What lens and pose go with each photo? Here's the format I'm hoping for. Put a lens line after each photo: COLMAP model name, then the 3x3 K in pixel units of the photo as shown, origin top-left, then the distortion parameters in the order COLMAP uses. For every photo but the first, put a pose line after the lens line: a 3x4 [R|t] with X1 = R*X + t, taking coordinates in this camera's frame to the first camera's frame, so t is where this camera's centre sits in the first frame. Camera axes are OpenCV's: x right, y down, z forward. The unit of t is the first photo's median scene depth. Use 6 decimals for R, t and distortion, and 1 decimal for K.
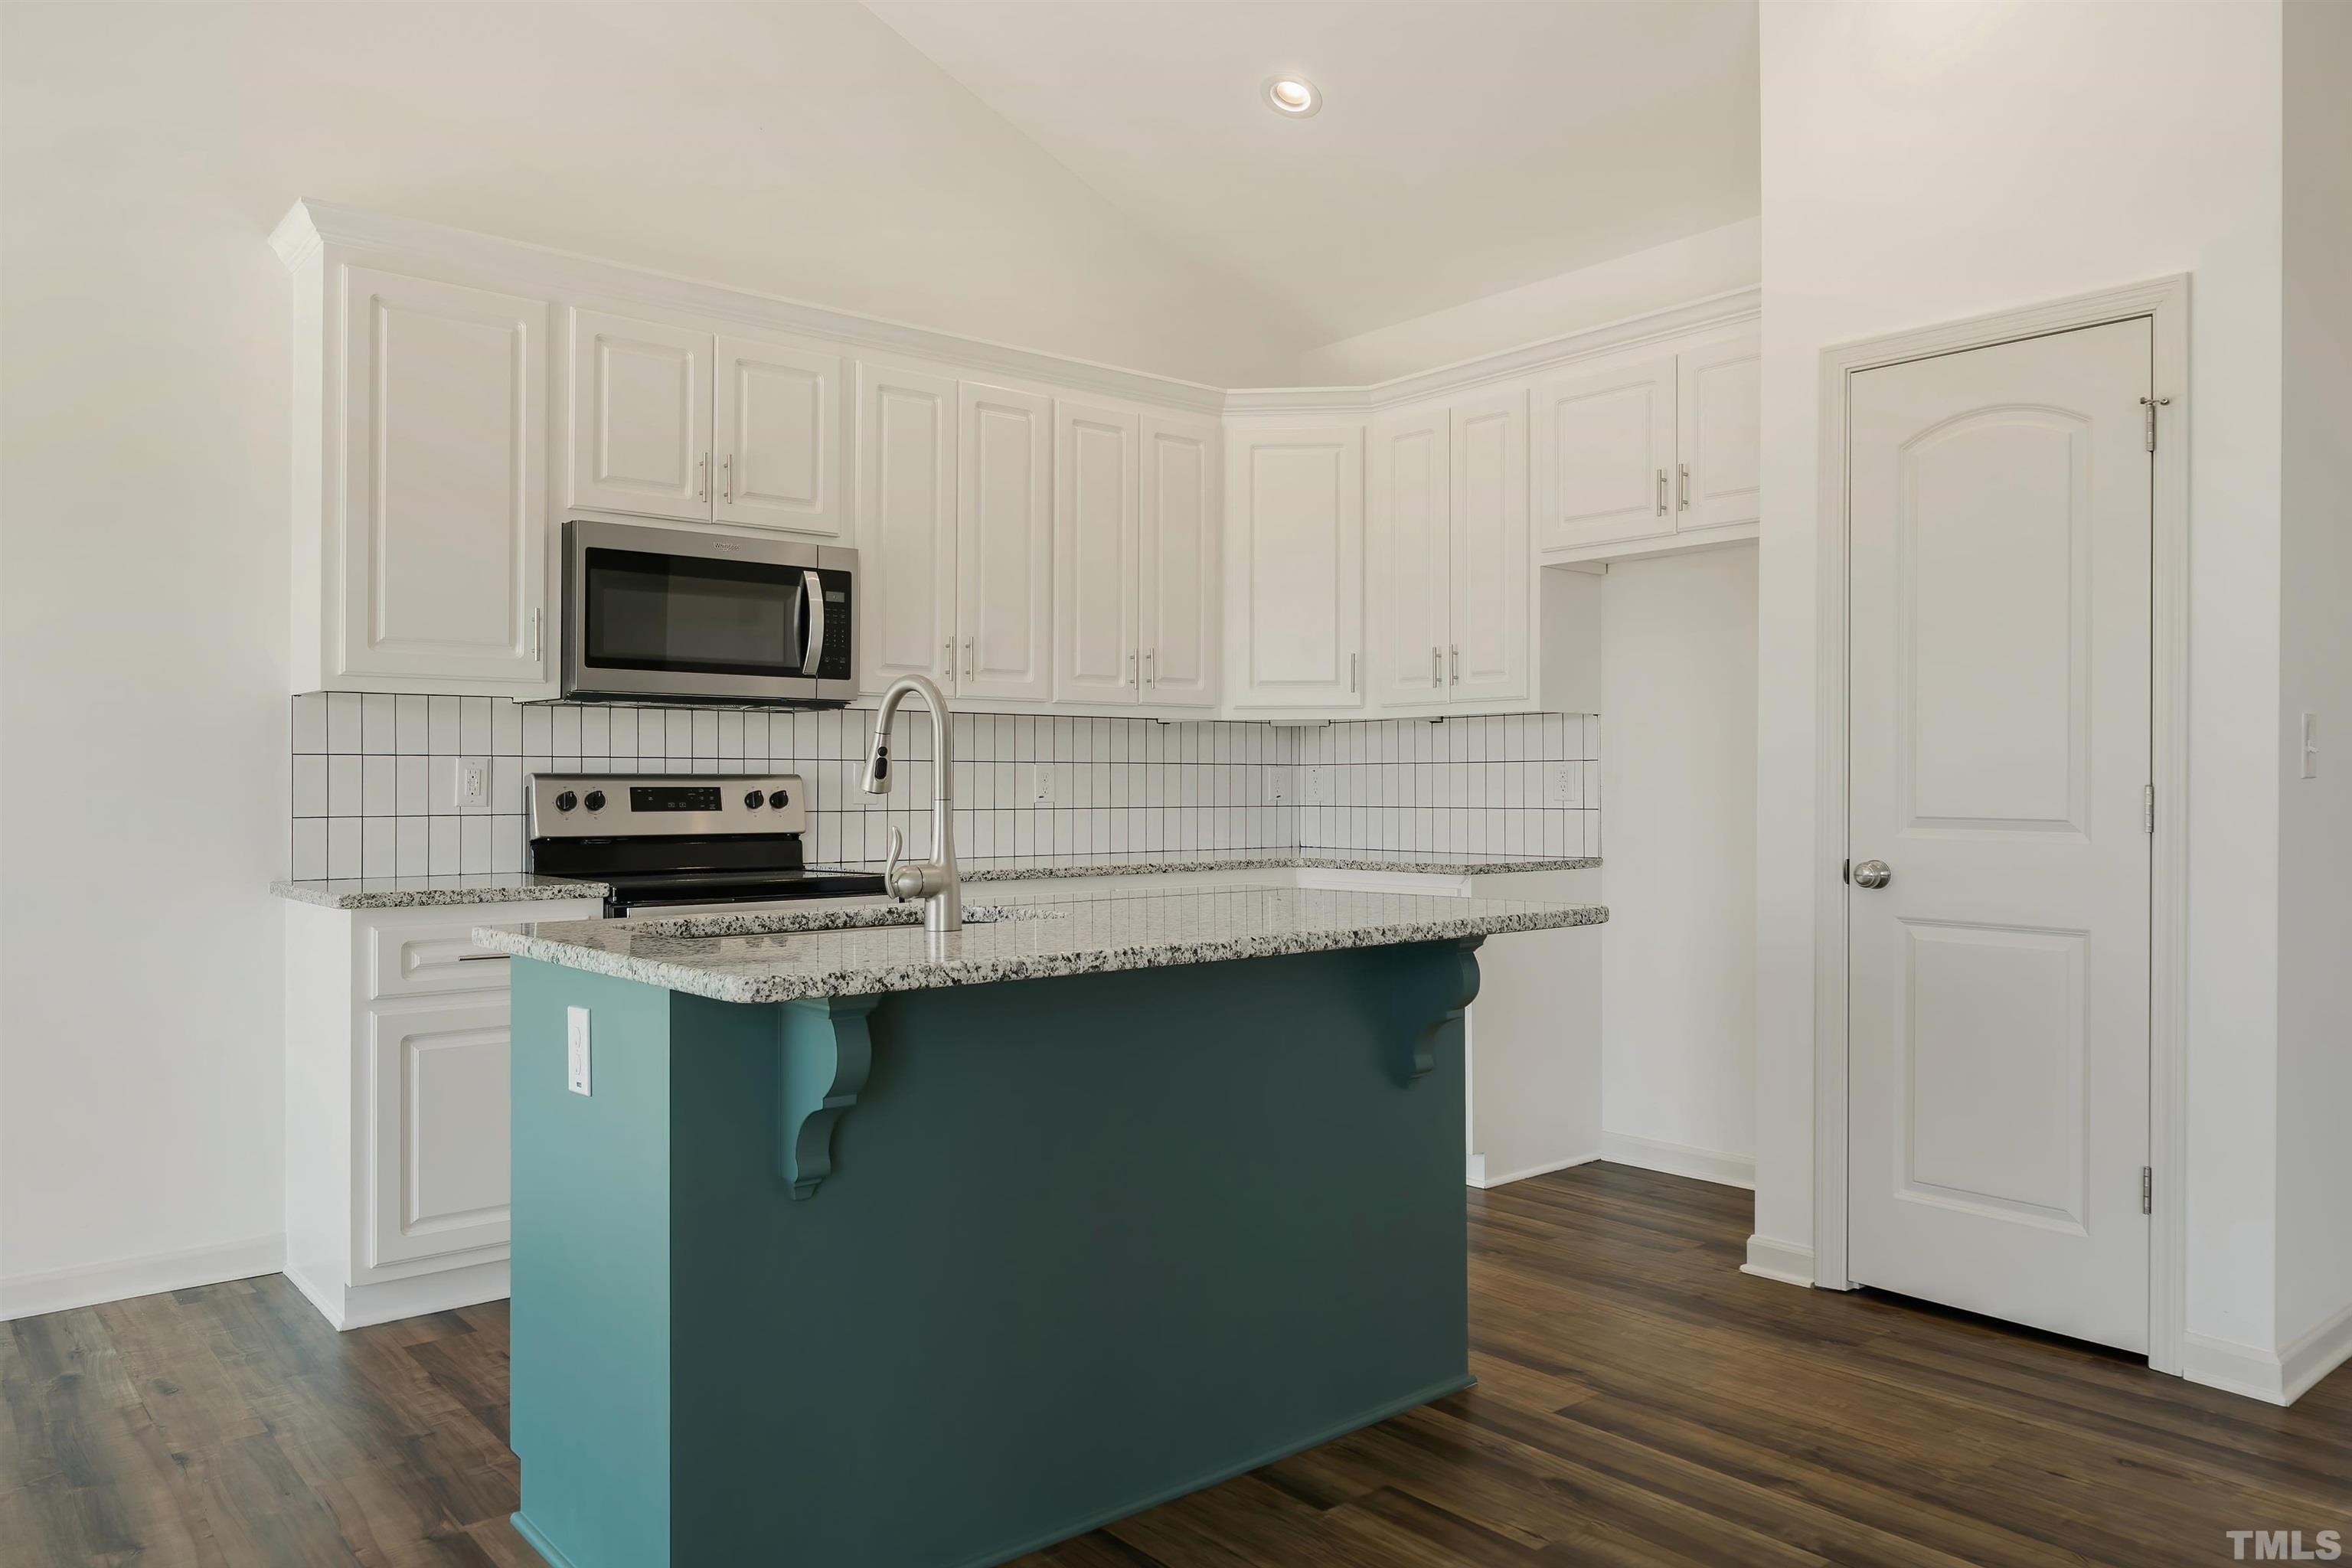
lens RADIAL K [[1612.9, 0, 1160.8], [0, 1612.9, 781.1], [0, 0, 1]] dist [0.007842, -0.003438]
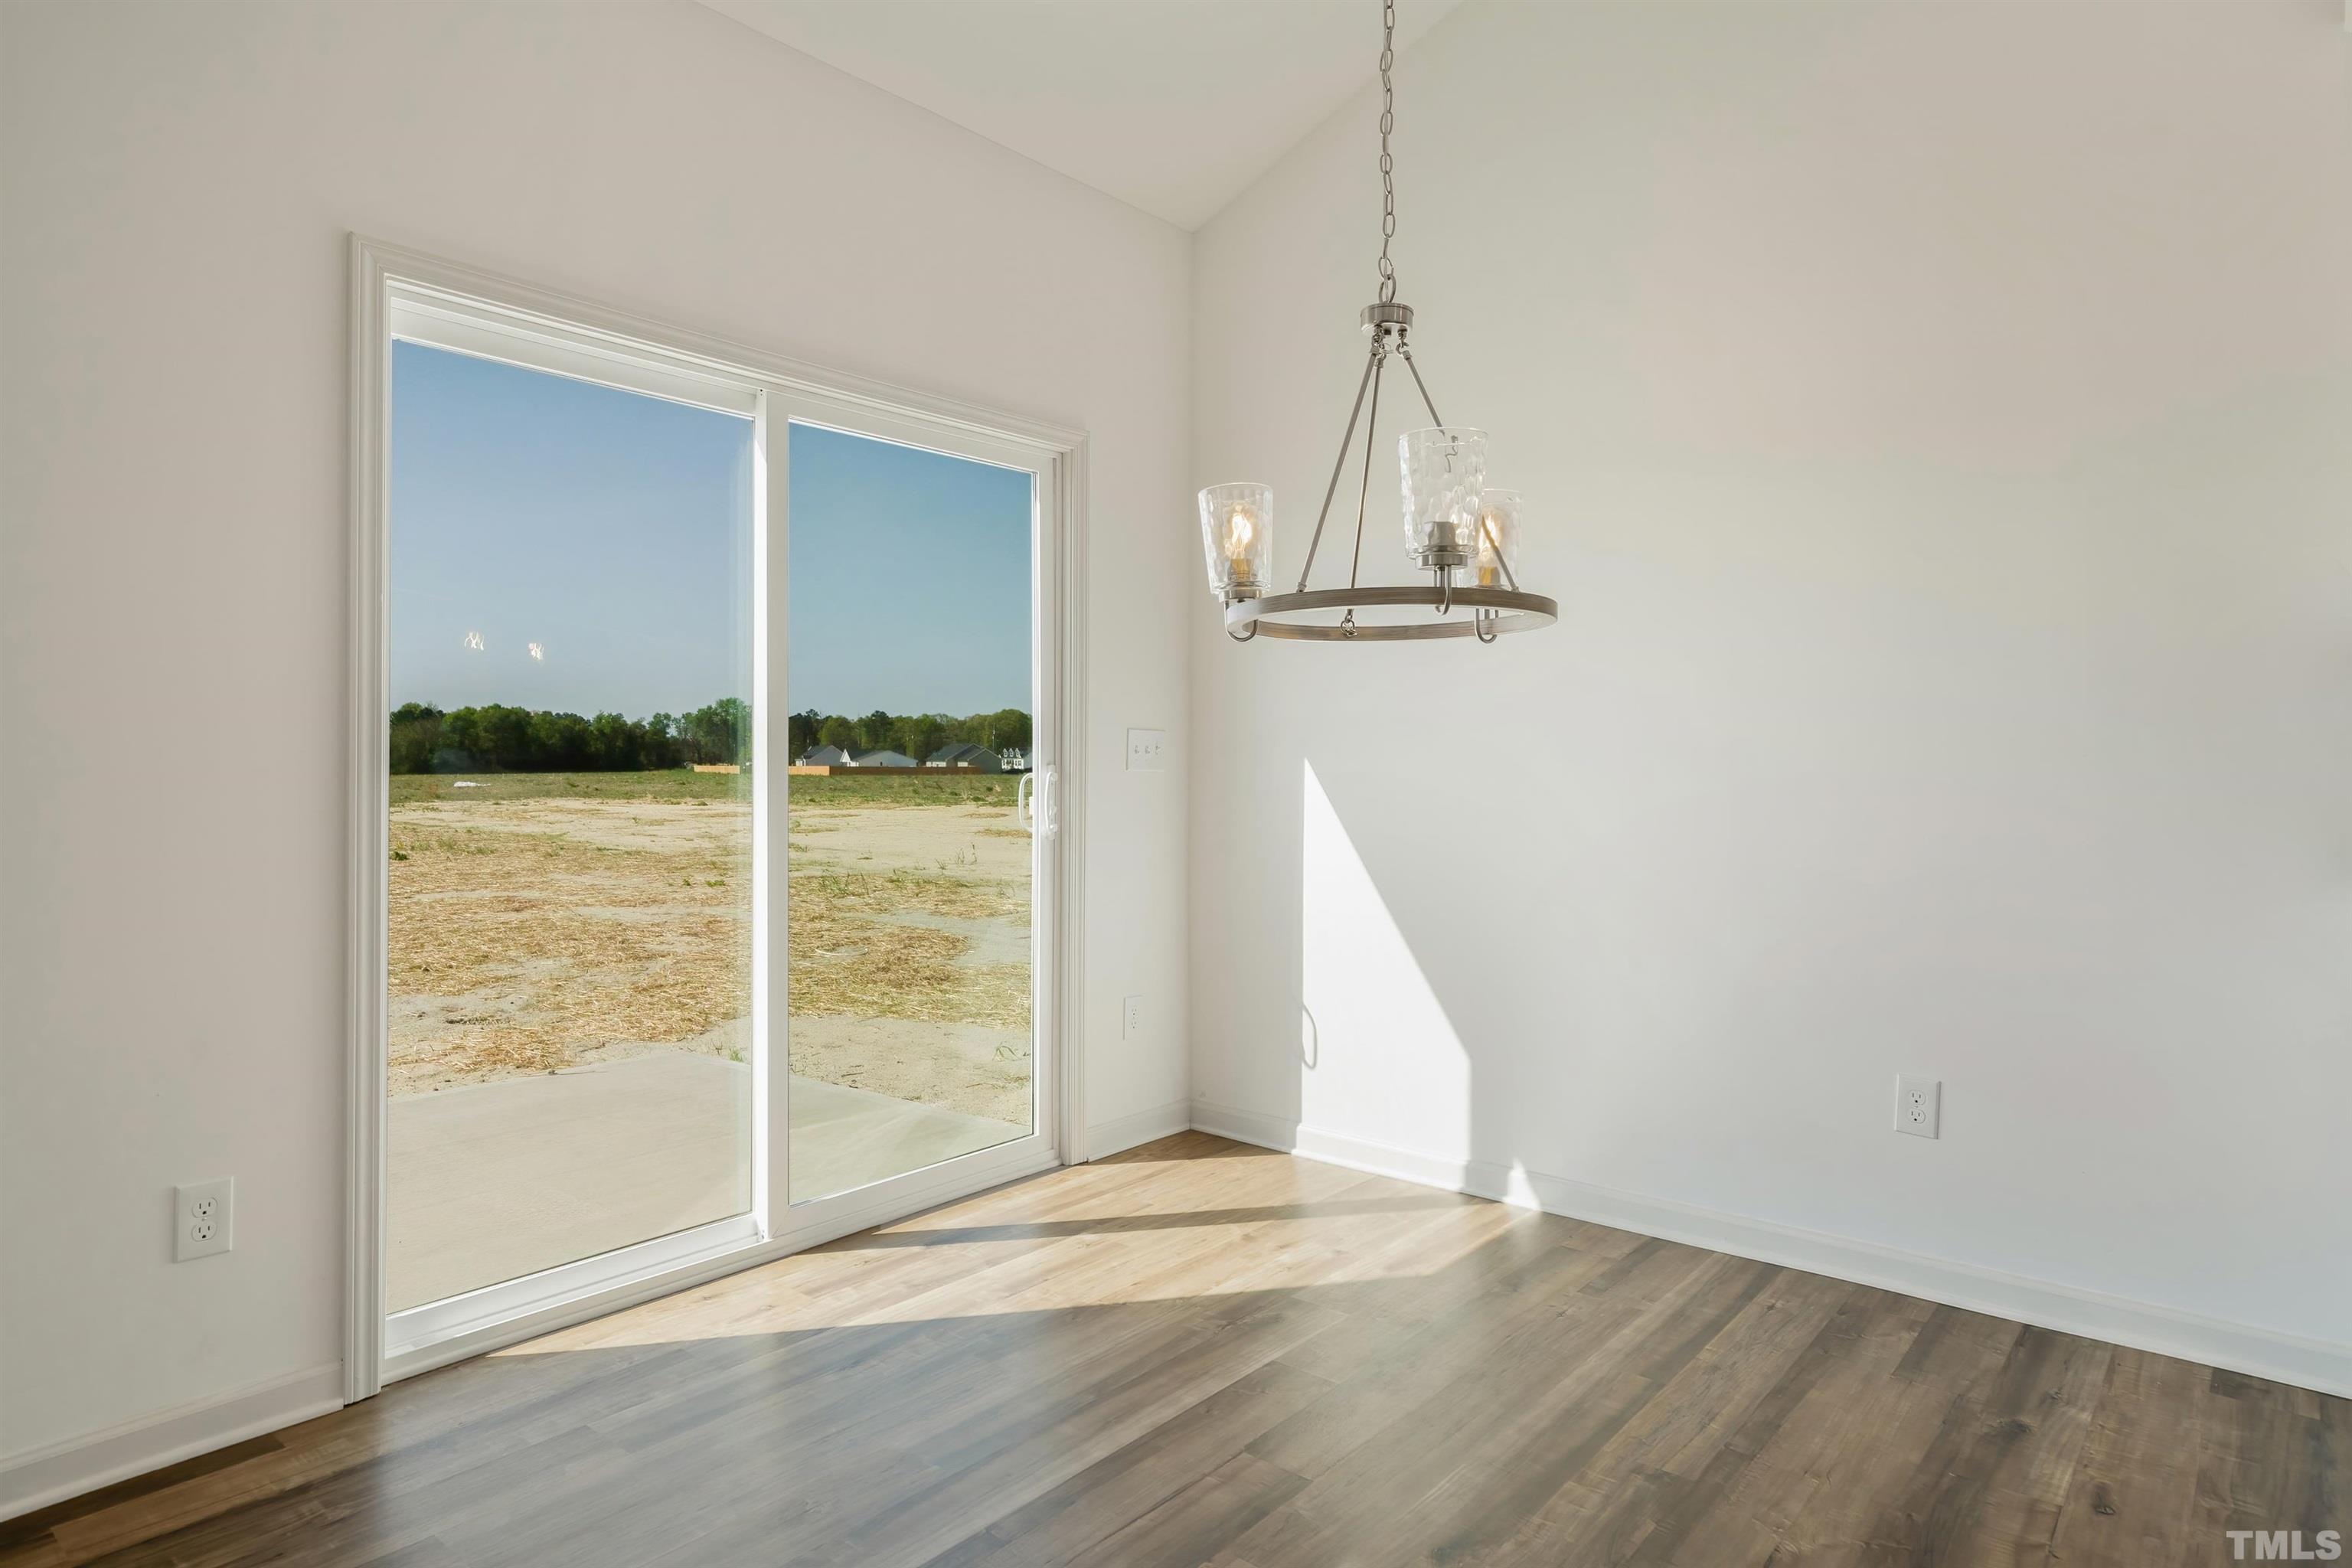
lens RADIAL K [[1333.7, 0, 1183.1], [0, 1333.7, 752.4], [0, 0, 1]] dist [0.000229, 0.001254]
pose [[0.174242, -0.001901, -0.984701, -0.039345], [0.002209, 0.999996, -0.001539, 0.004940], [0.984700, -0.001907, 0.174246, 0.381984]]
